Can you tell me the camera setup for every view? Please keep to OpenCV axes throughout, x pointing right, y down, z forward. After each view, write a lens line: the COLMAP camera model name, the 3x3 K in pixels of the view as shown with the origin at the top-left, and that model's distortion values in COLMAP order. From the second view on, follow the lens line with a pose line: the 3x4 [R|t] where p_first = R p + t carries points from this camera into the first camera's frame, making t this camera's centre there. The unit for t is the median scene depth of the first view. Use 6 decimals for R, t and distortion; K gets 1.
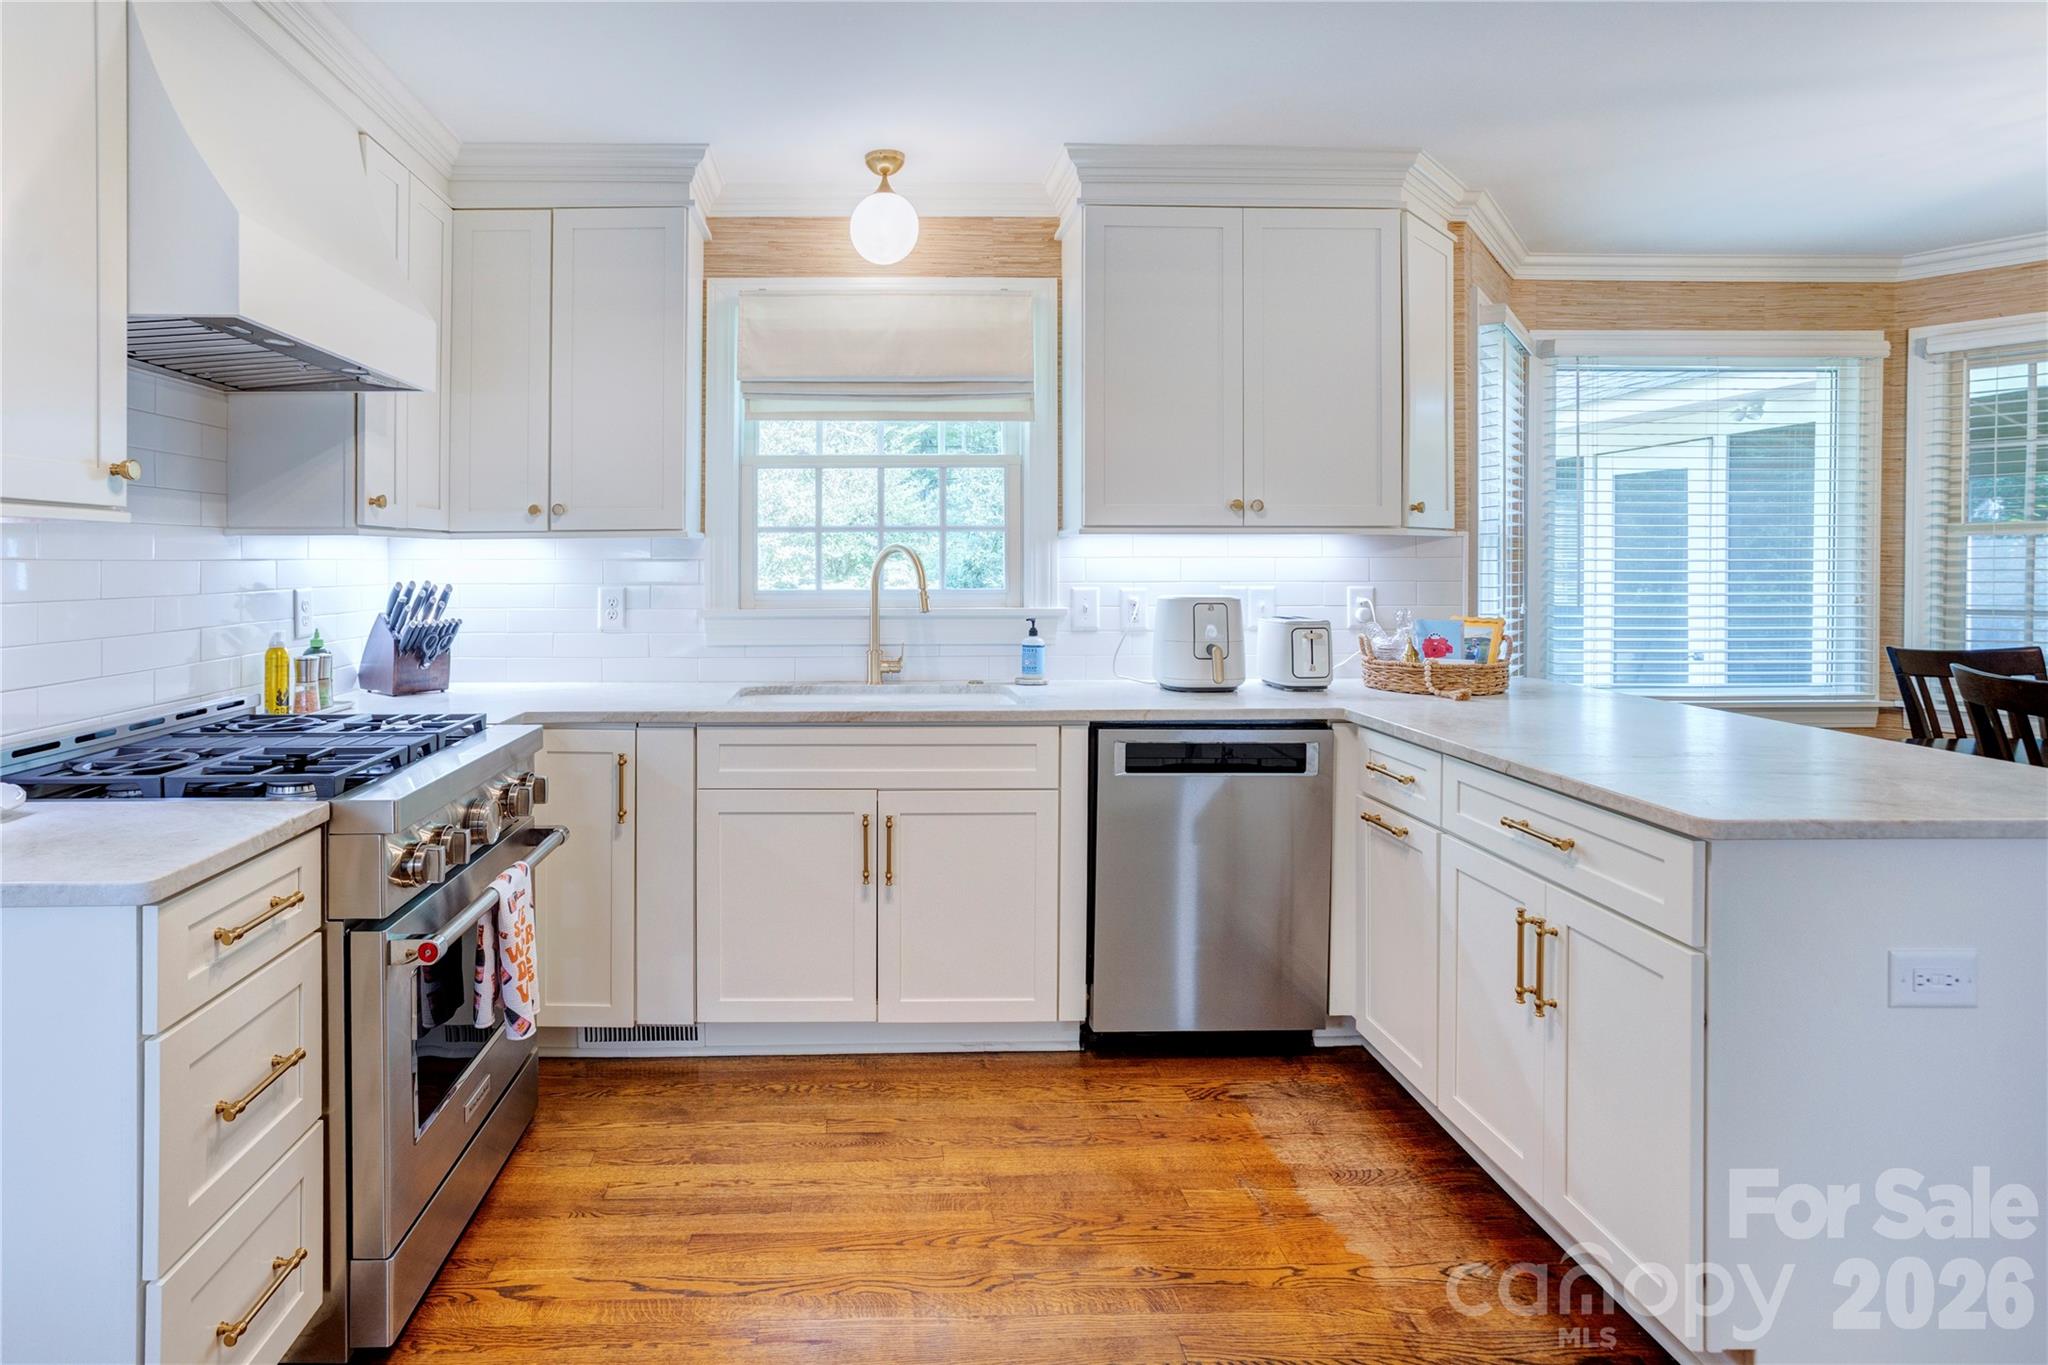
lens RADIAL K [[1002.4, 0, 1023.5], [0, 1002.4, 572.6], [0, 0, 1]] dist [0.000277, 0.000425]
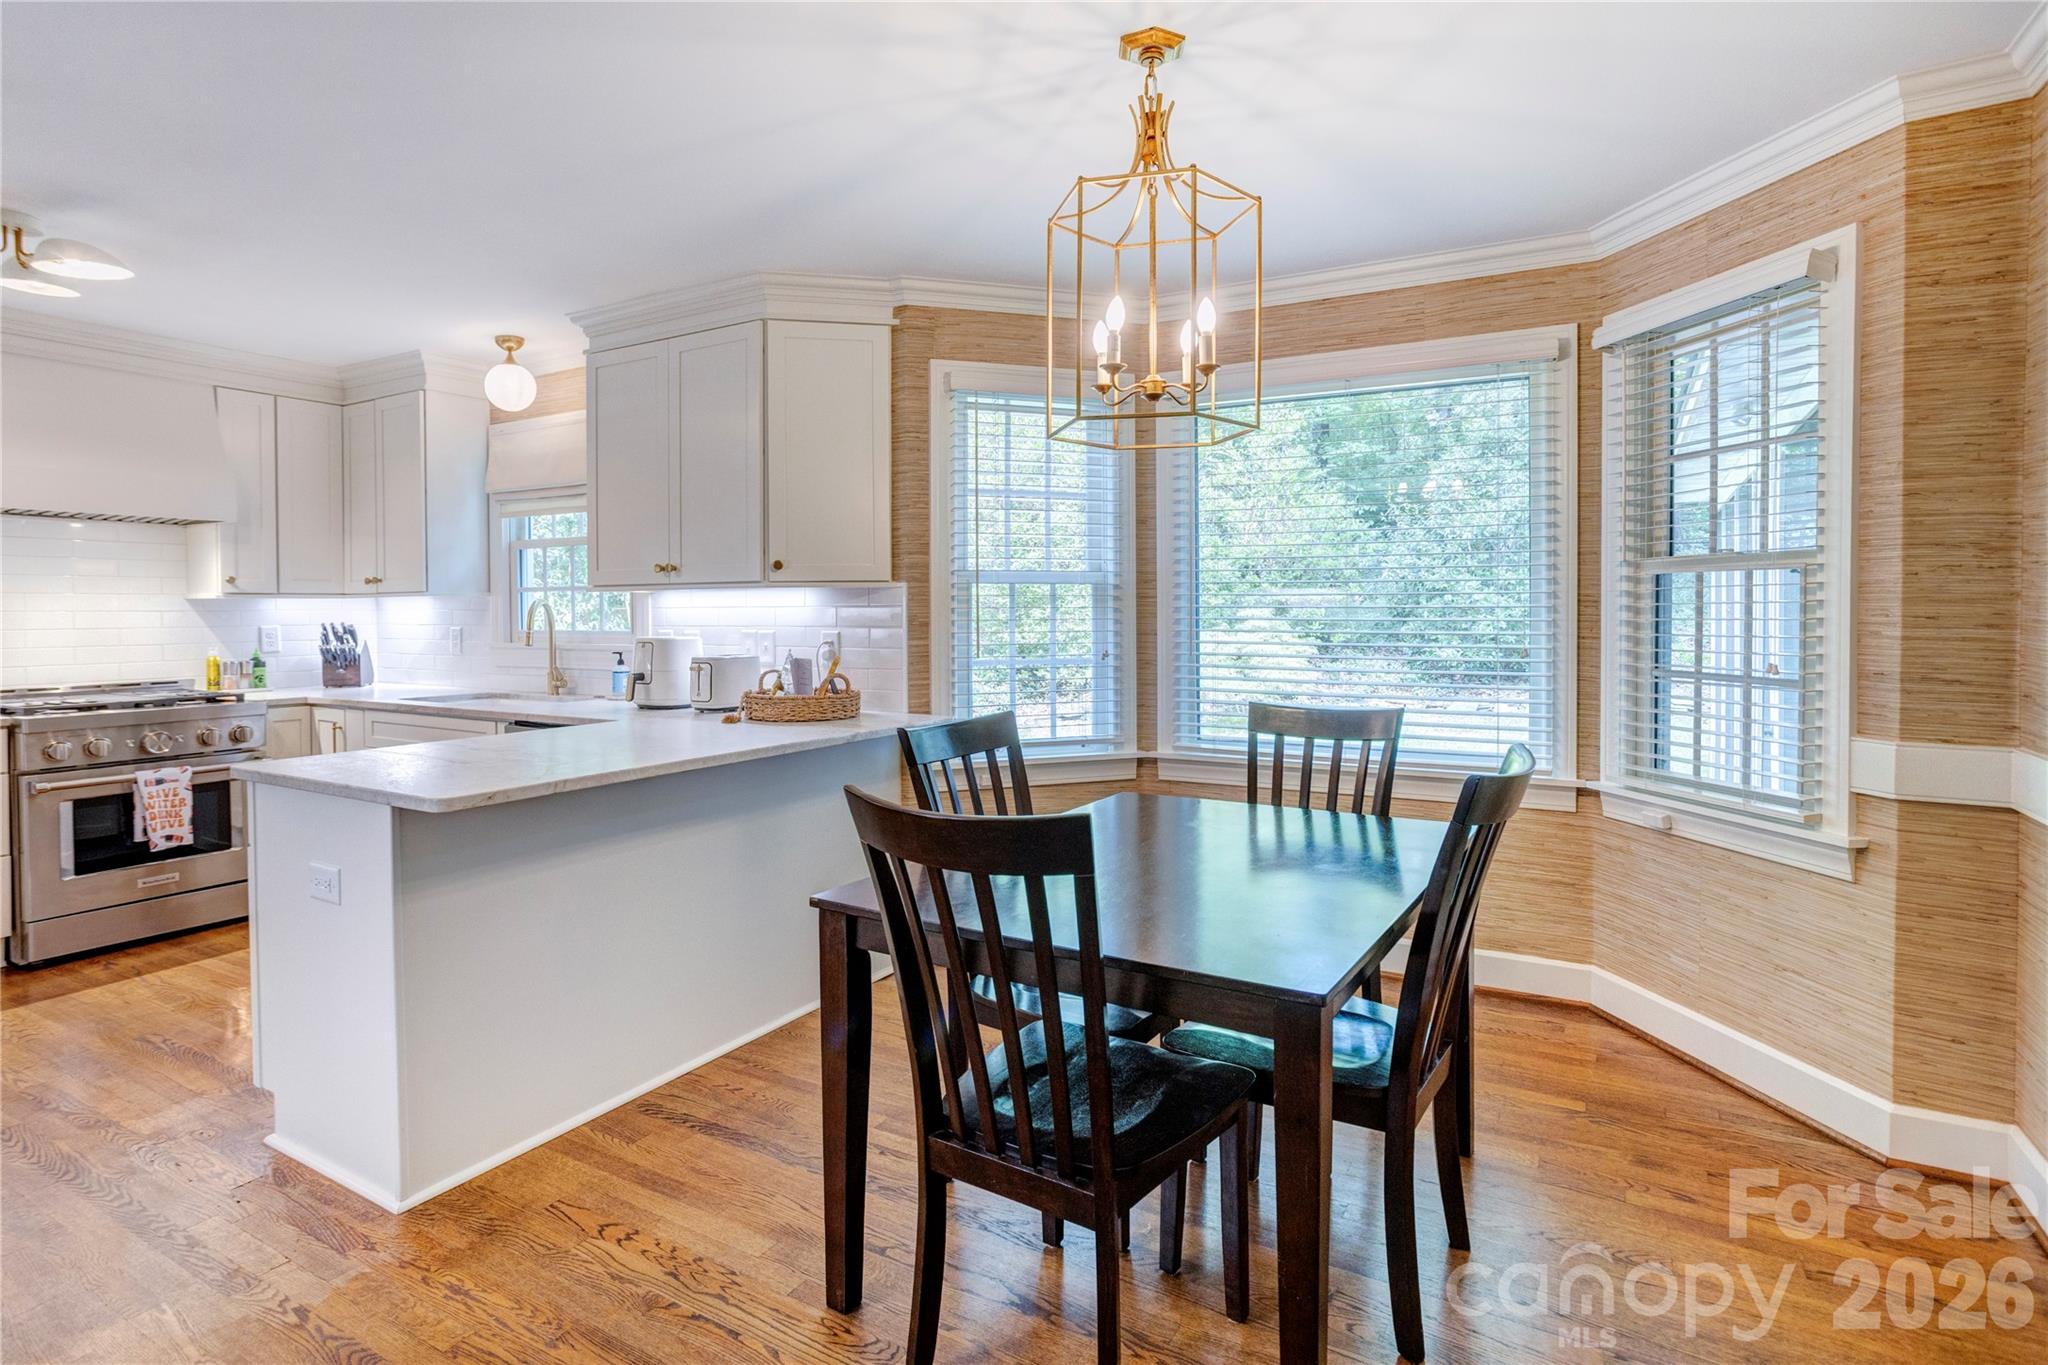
lens RADIAL K [[1009.6, 0, 1027.3], [0, 1009.6, 617.2], [0, 0, 1]] dist [-0.055610, 0.031412]
pose [[0.864320, -0.000218, -0.502942, 1.185923], [0.000337, 1.000000, 0.000146, -0.001635], [0.502942, -0.000296, 0.864320, 0.102169]]
